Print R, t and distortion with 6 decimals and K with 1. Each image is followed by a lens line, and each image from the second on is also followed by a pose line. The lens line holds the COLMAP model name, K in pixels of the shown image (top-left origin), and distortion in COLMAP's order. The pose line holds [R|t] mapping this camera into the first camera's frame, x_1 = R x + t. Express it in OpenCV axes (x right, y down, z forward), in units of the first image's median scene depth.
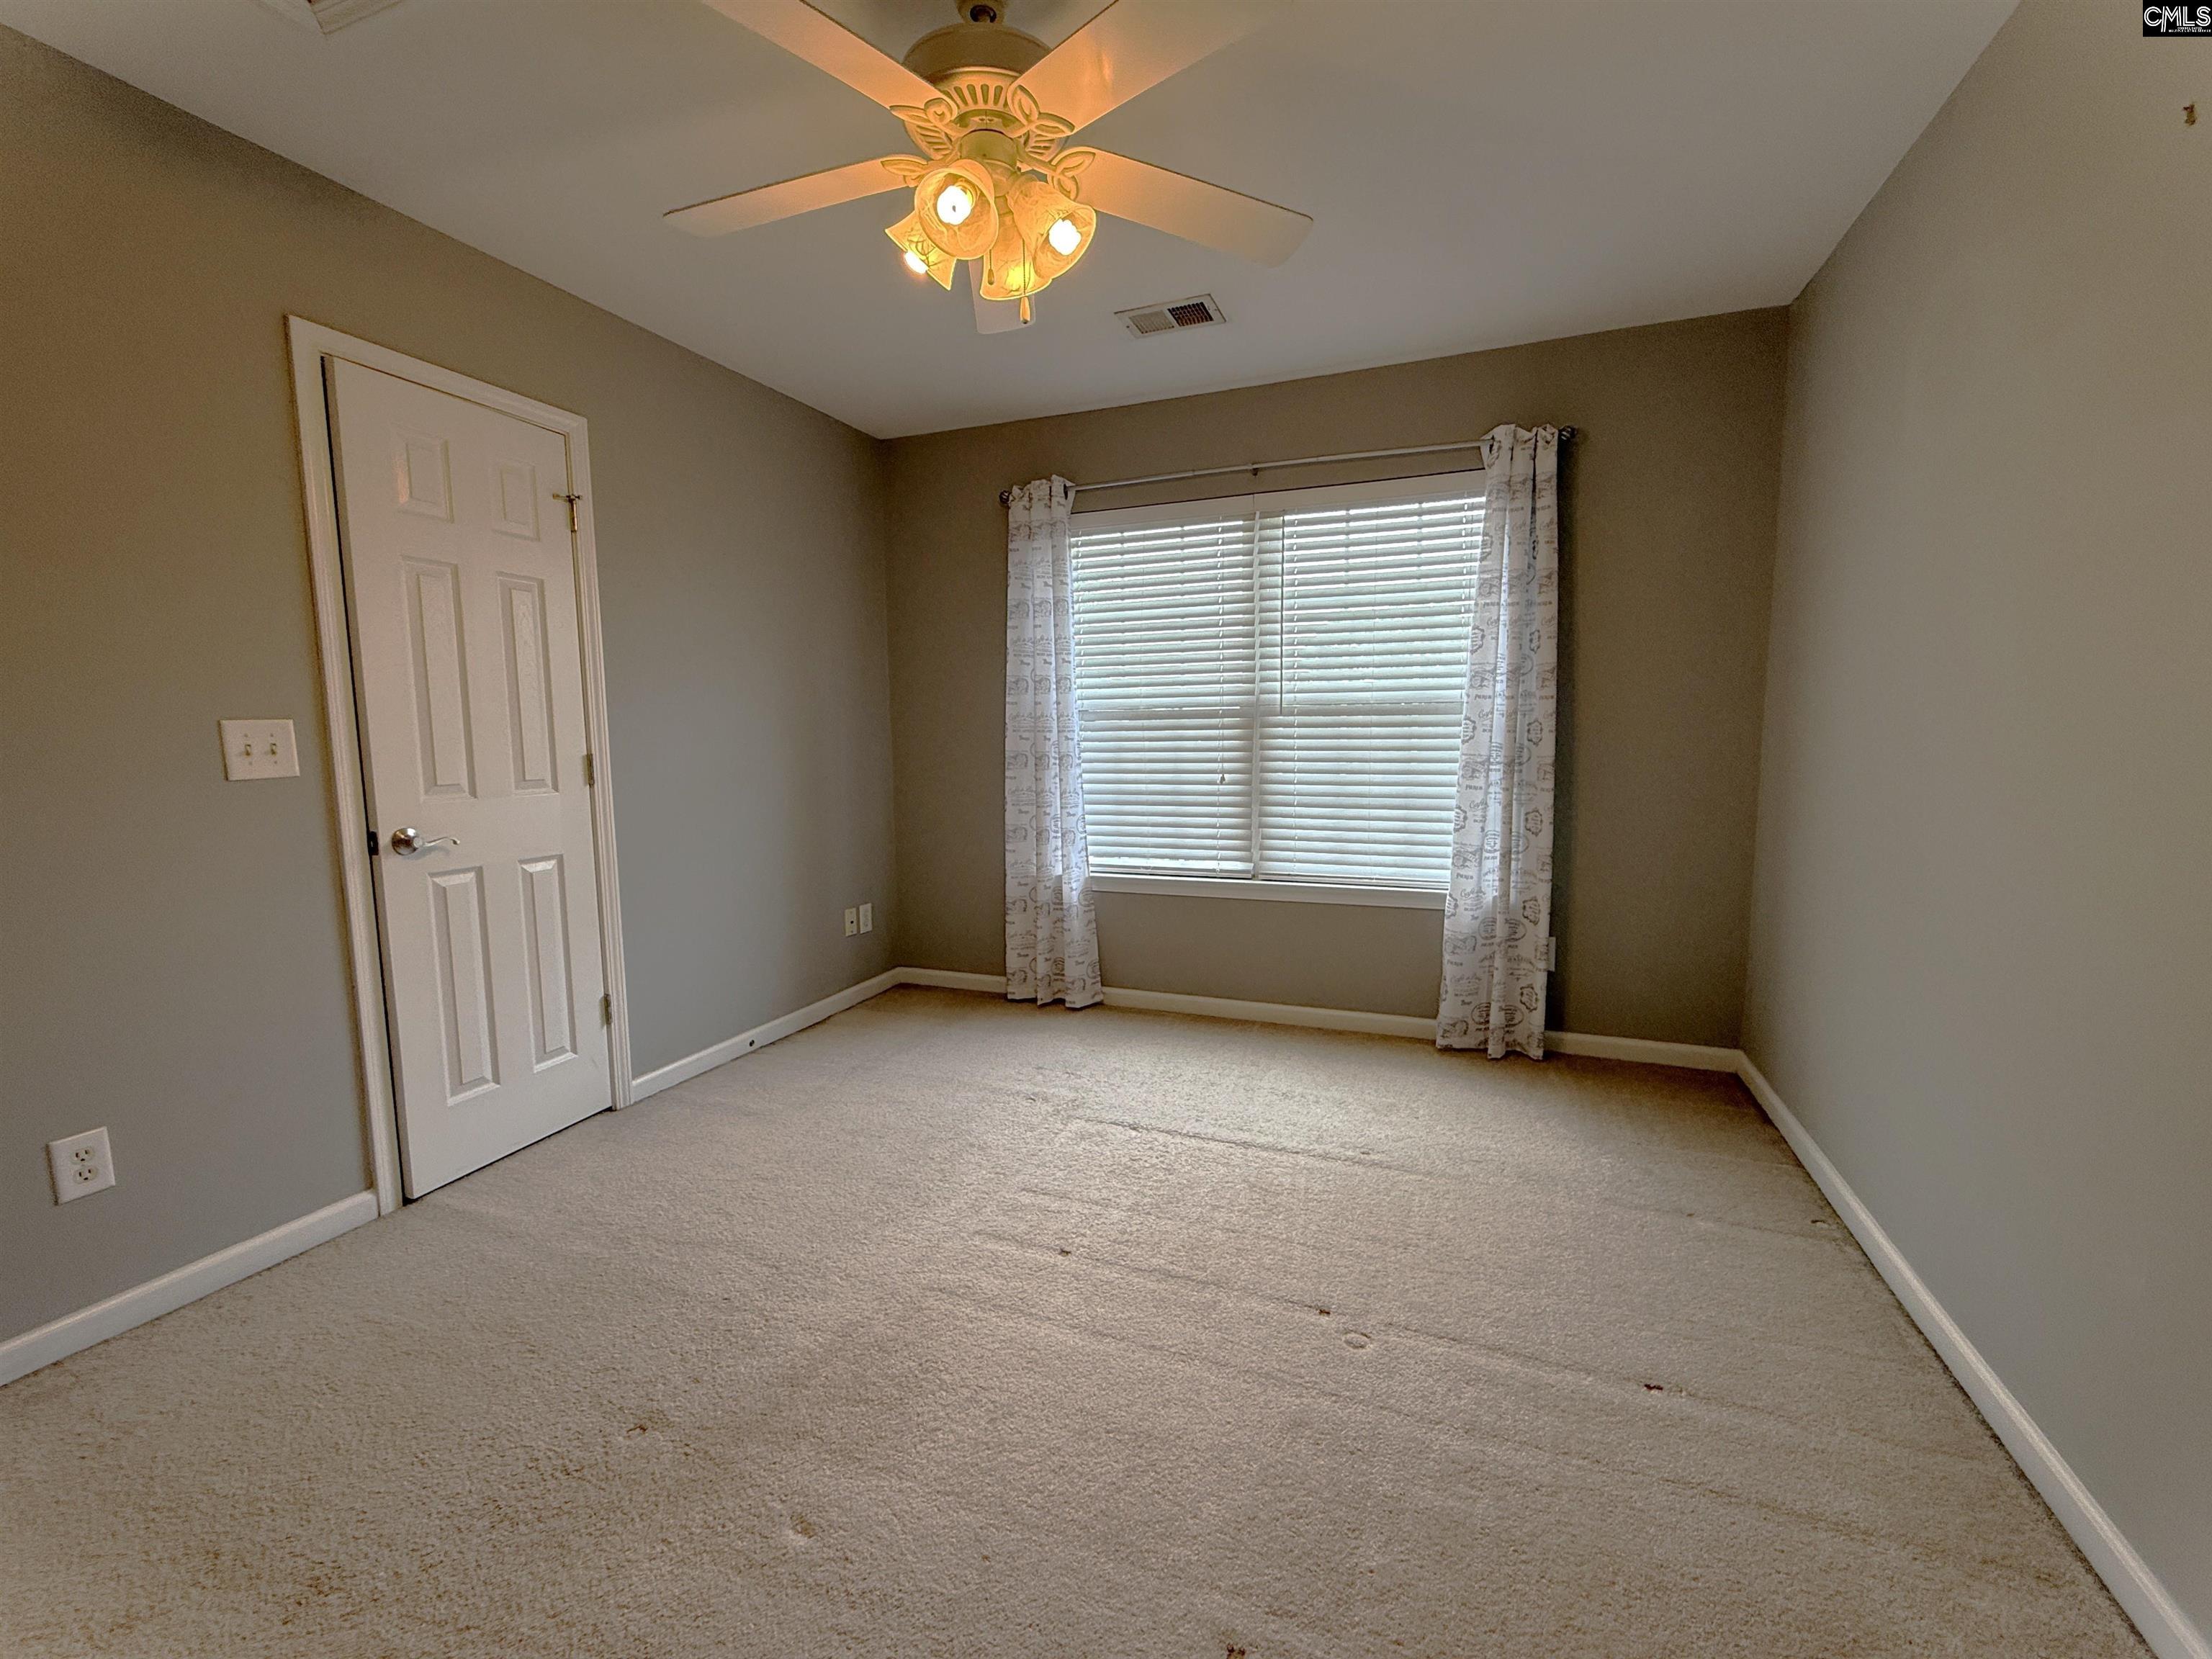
lens RADIAL K [[905.5, 0, 1096.4], [0, 905.5, 828.1], [0, 0, 1]] dist [-0.002816, -0.000161]
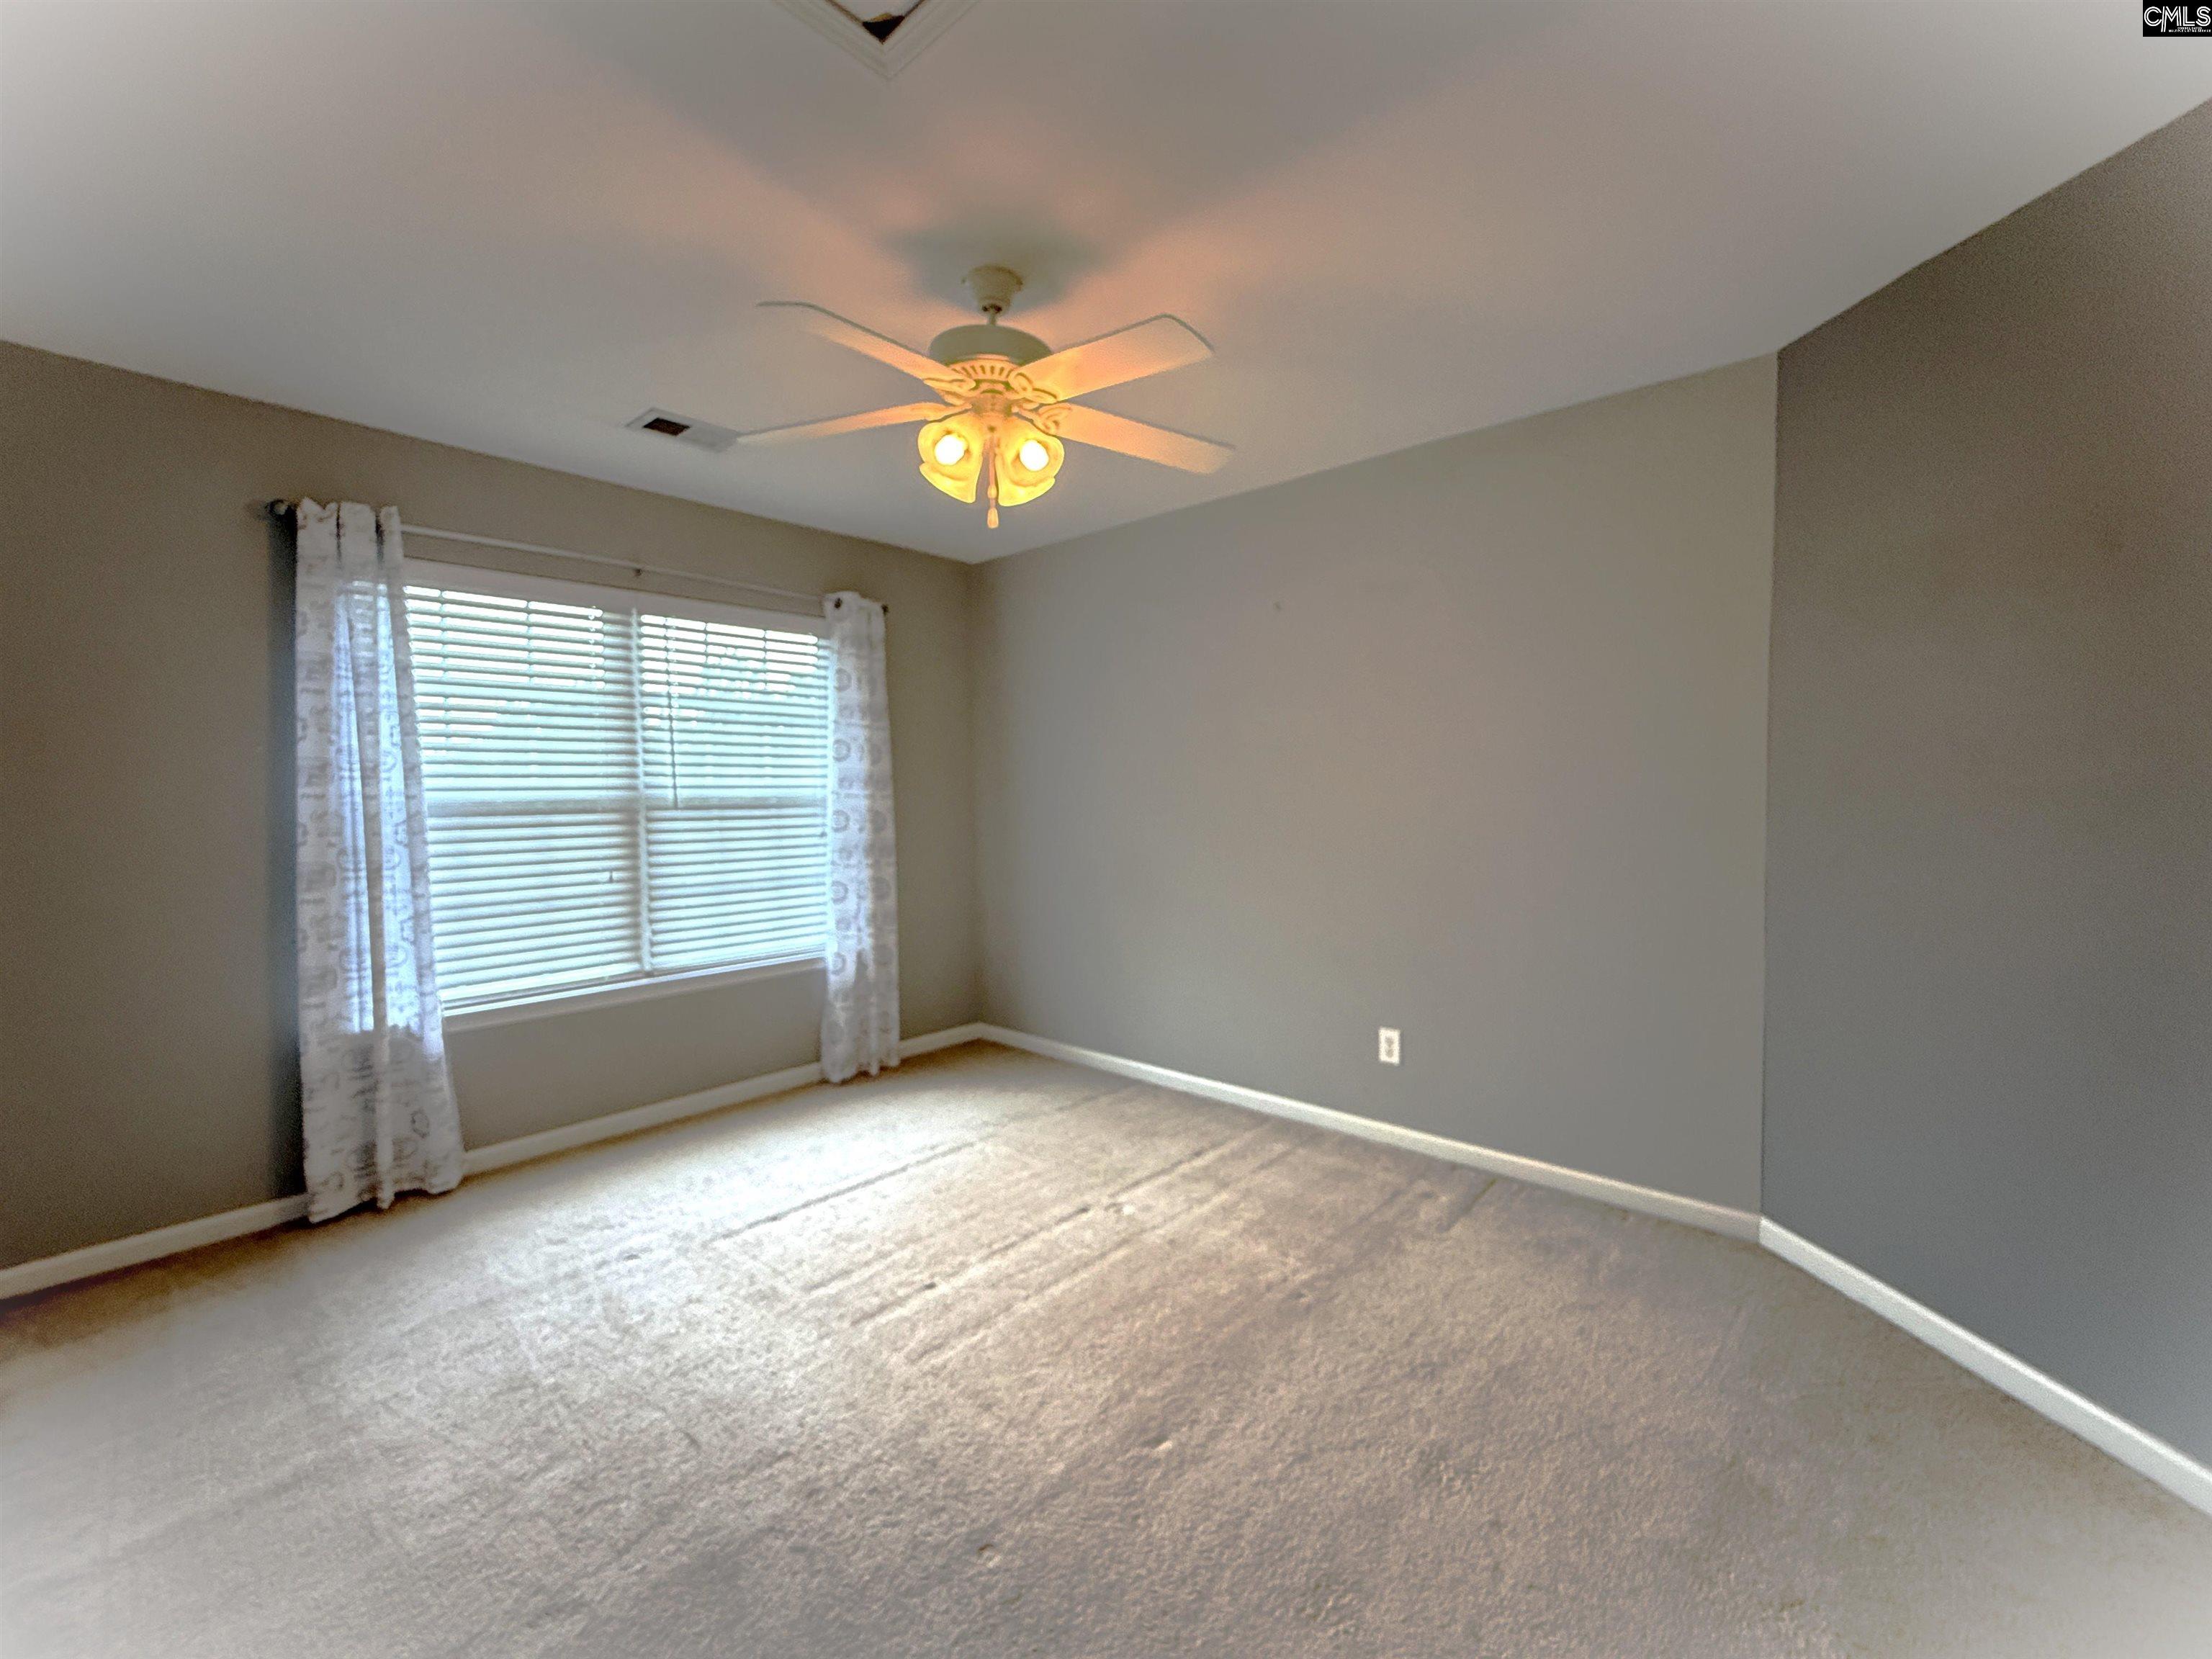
lens RADIAL K [[905.5, 0, 1096.4], [0, 905.5, 828.1], [0, 0, 1]] dist [-0.002816, -0.000161]
pose [[0.357894, -0.025149, 0.933423, -0.569420], [0.114433, 0.993283, -0.017115, -0.032227], [-0.926724, 0.112940, 0.358368, 0.192248]]
